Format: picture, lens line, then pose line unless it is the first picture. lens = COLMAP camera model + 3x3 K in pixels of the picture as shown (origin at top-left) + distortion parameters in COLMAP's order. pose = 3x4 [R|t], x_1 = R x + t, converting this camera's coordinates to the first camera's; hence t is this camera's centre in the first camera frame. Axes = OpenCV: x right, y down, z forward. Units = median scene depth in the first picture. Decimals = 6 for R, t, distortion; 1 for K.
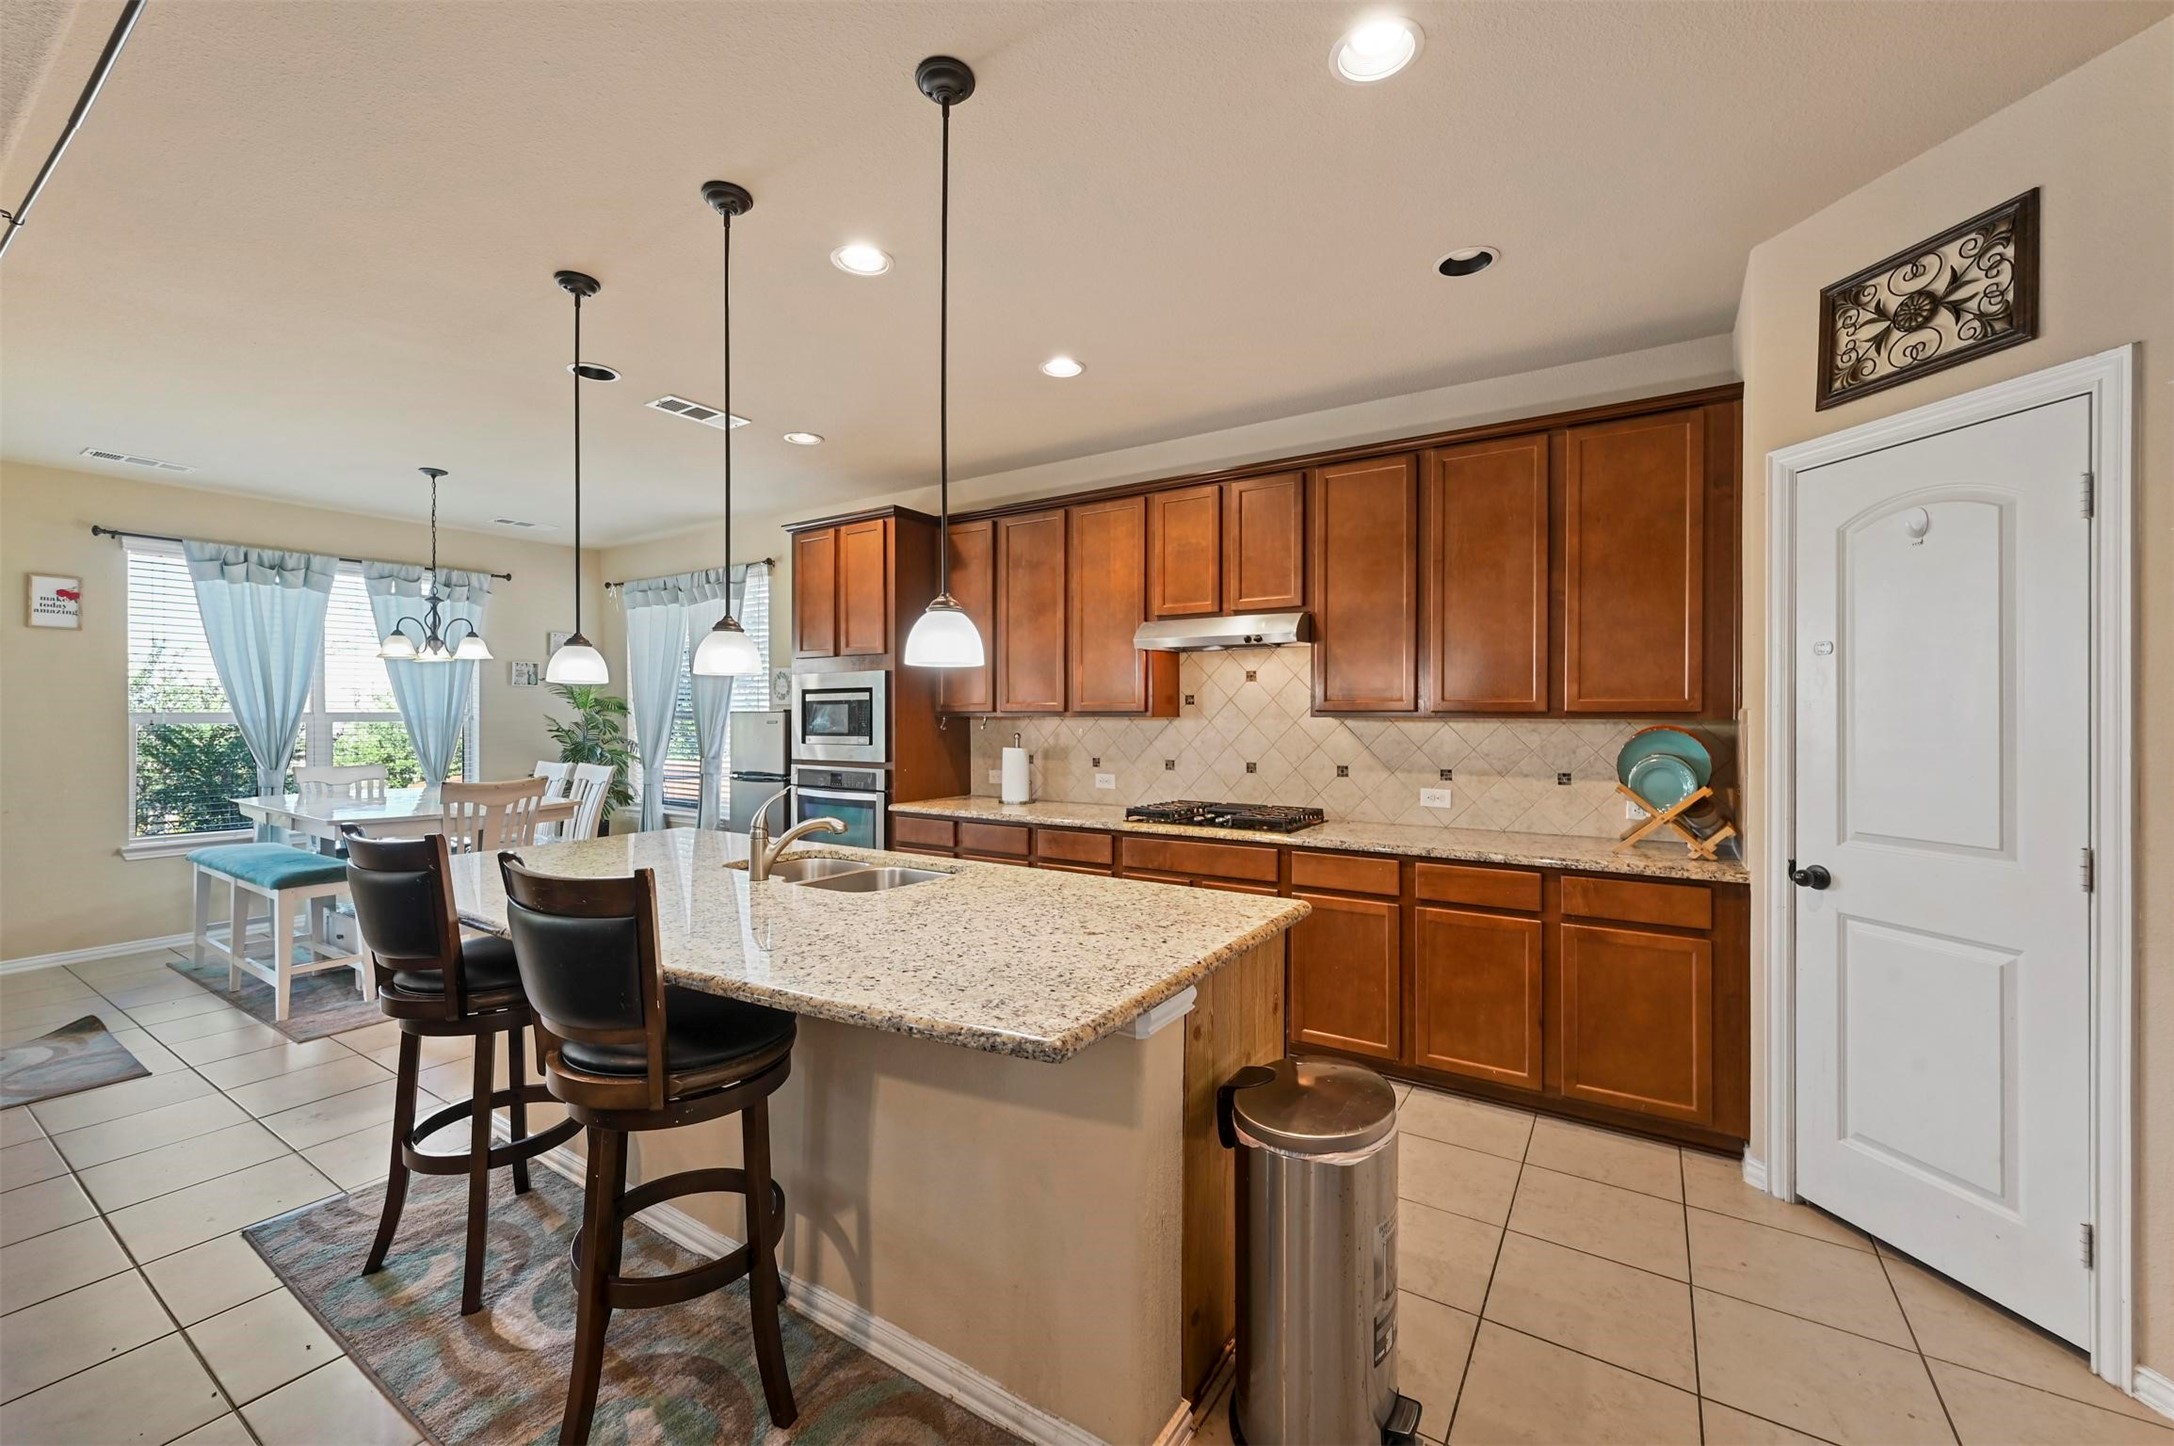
lens RADIAL K [[864.5, 0, 1087.3], [0, 864.5, 719.2], [0, 0, 1]] dist [-0.001614, 0.000919]
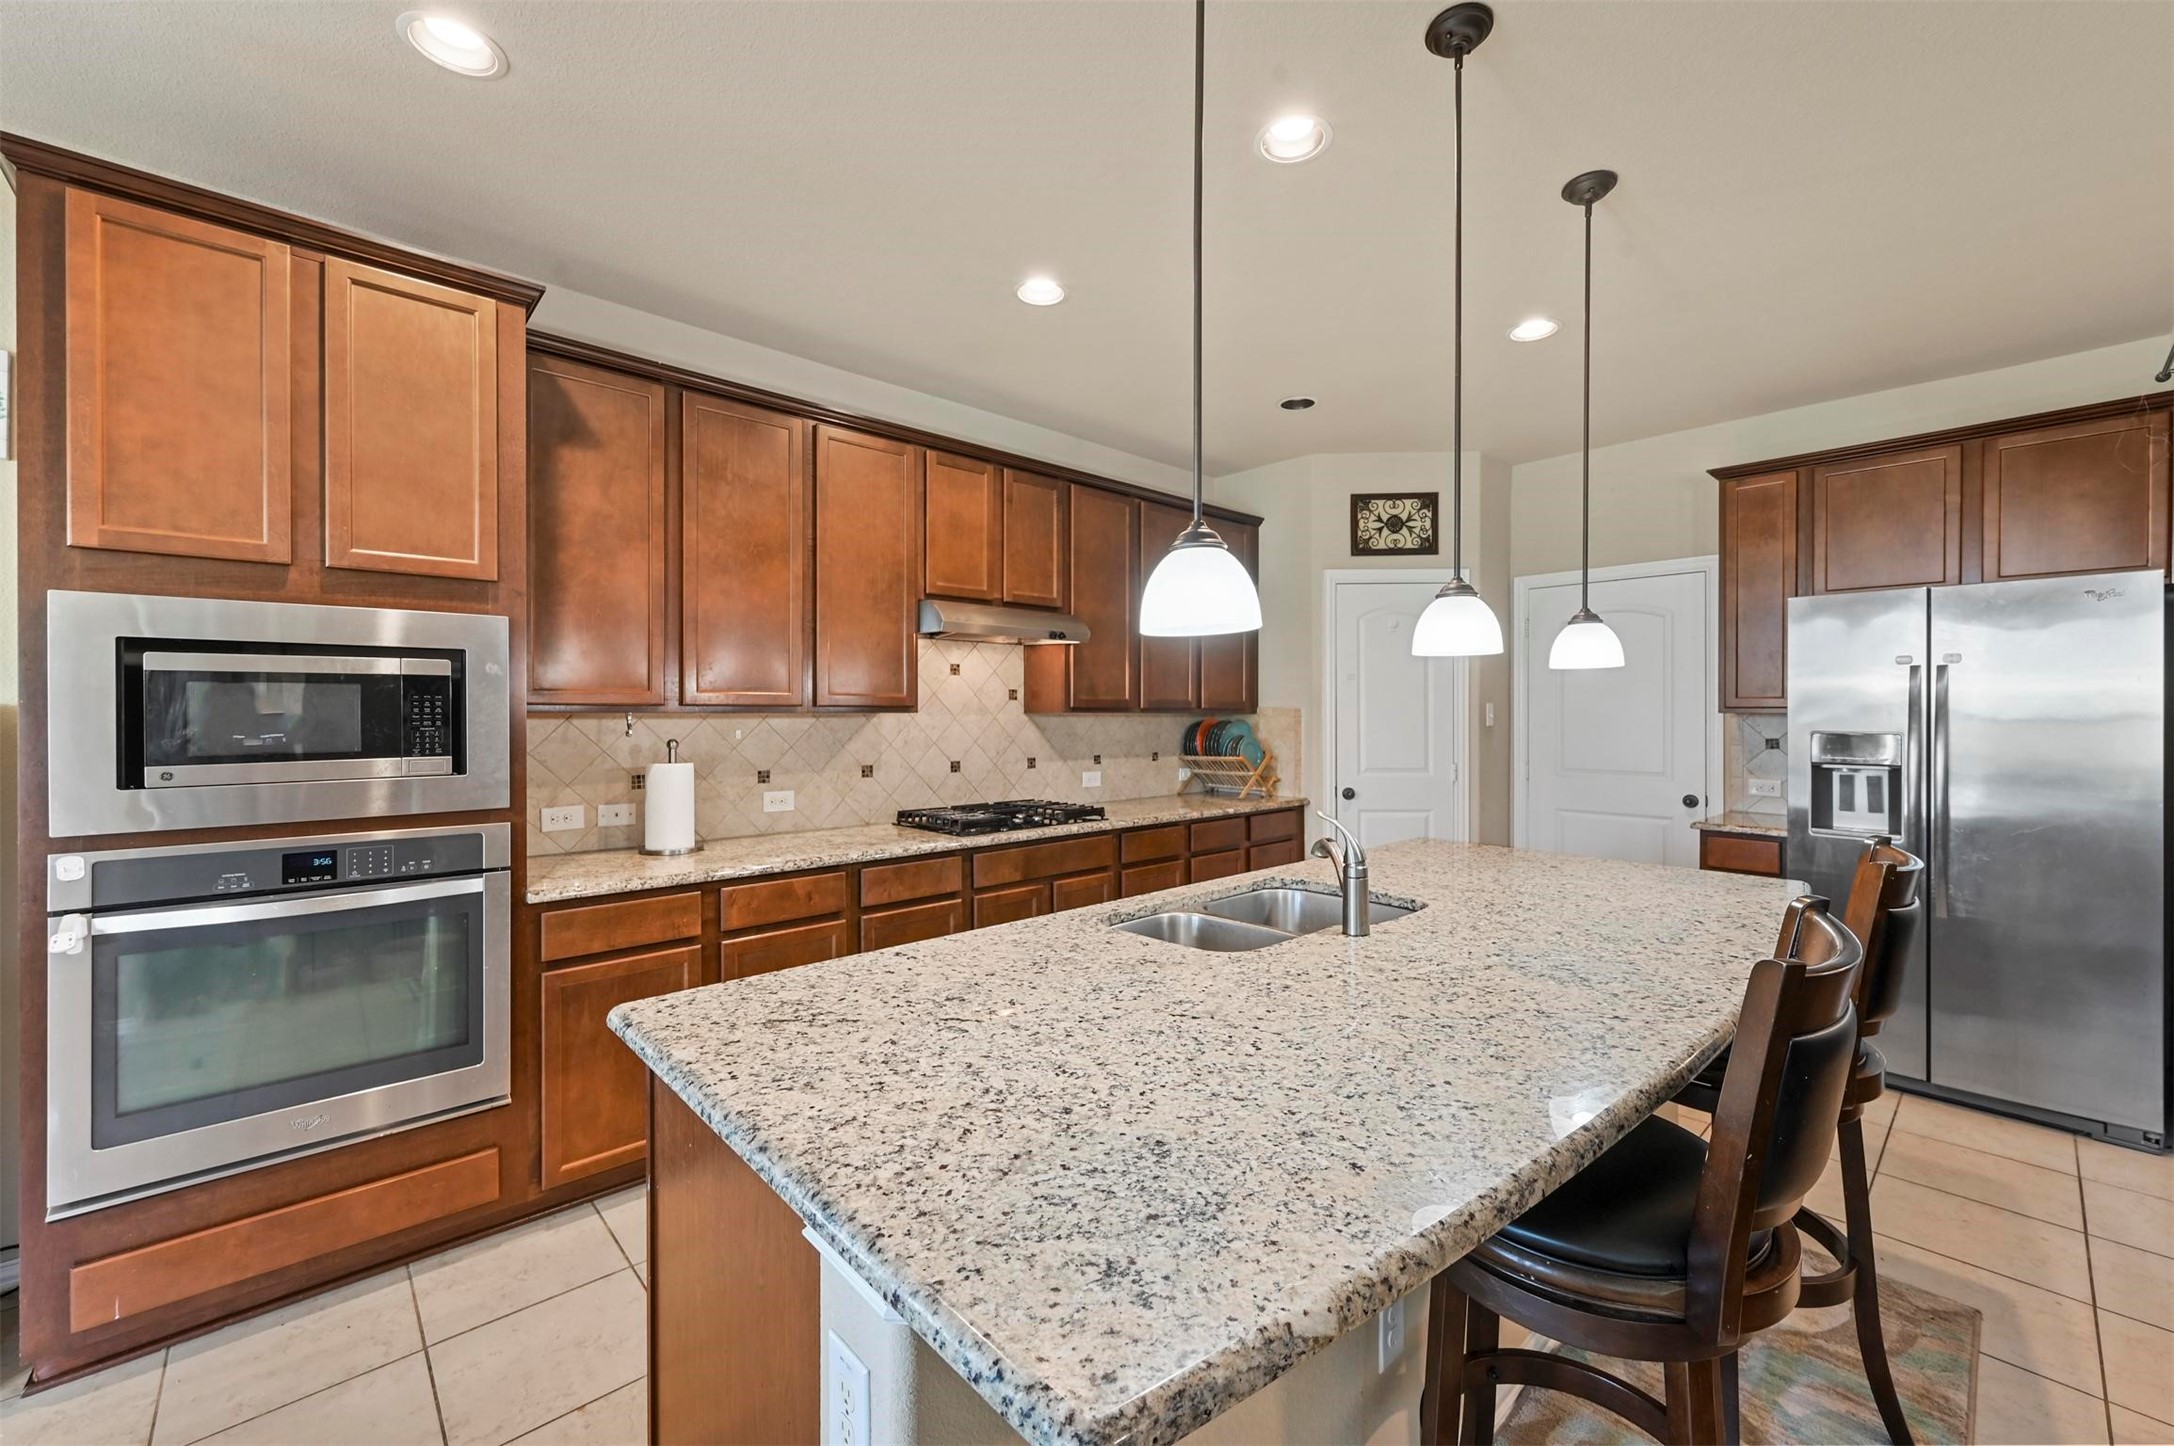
lens RADIAL K [[864.5, 0, 1093.1], [0, 864.5, 717.5], [0, 0, 1]] dist [-0.001614, 0.000919]
pose [[0.246527, -0.006358, 0.969115, -0.621475], [0.004756, 0.999974, 0.005350, -0.001492], [-0.969124, 0.003290, 0.246551, 0.562874]]
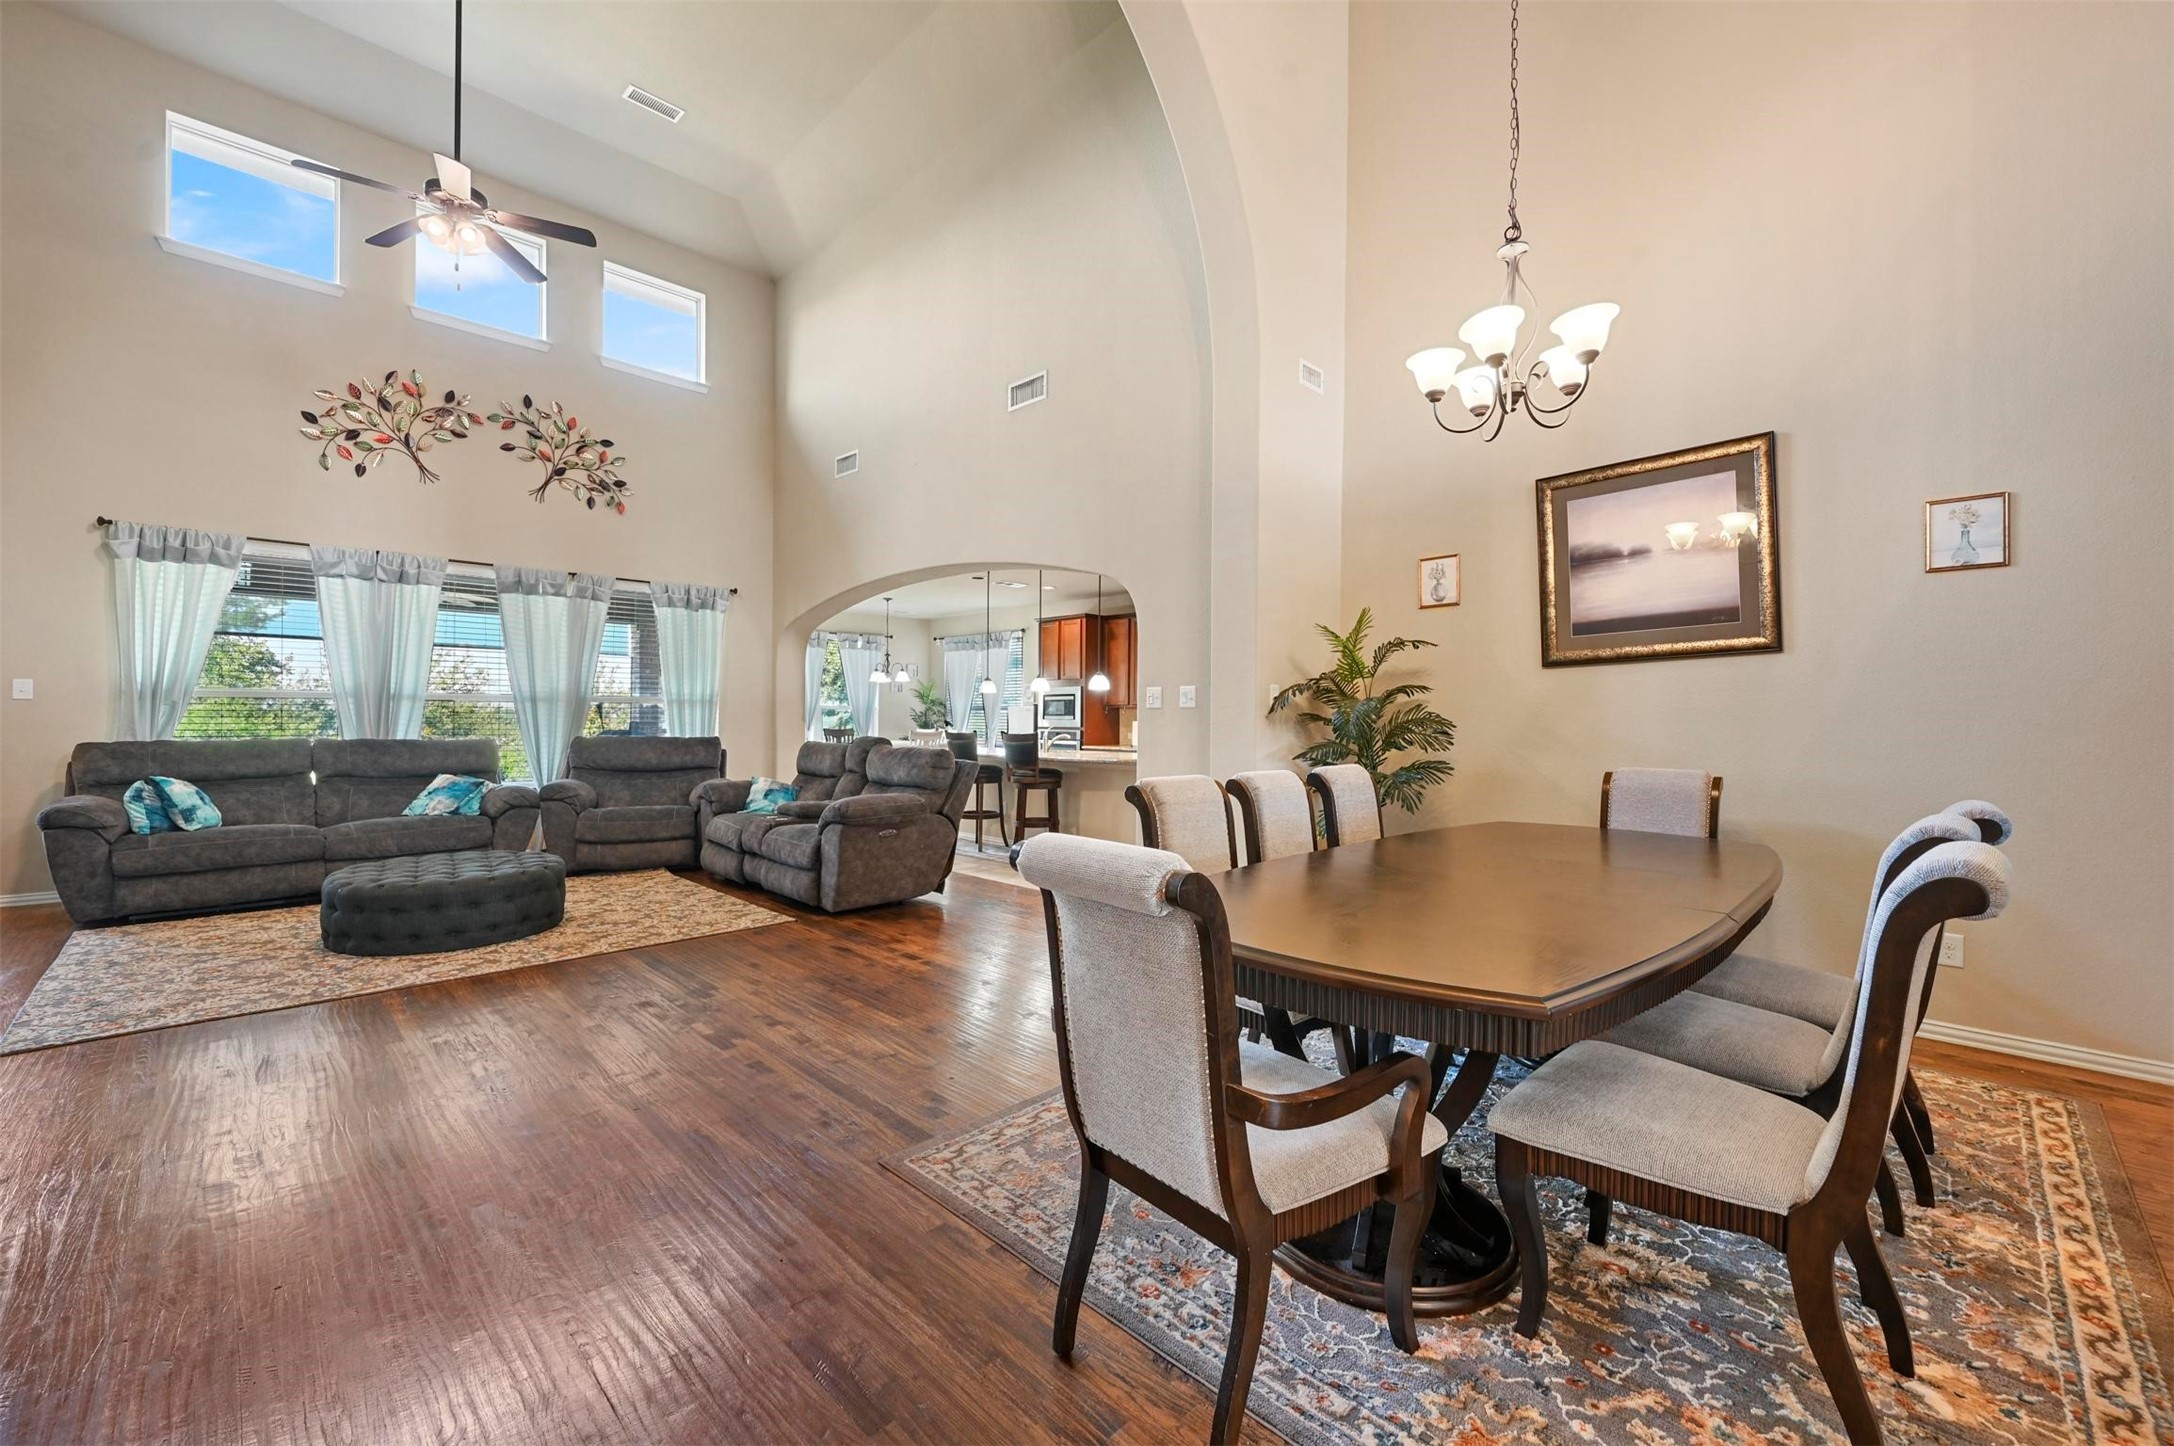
lens RADIAL K [[864.5, 0, 1074.1], [0, 864.5, 715.9], [0, 0, 1]] dist [-0.001614, 0.000919]
pose [[0.974749, 0.008265, -0.223148, 0.253797], [-0.010191, 0.999920, -0.007482, 0.037658], [0.223069, 0.009567, 0.974756, -1.203723]]
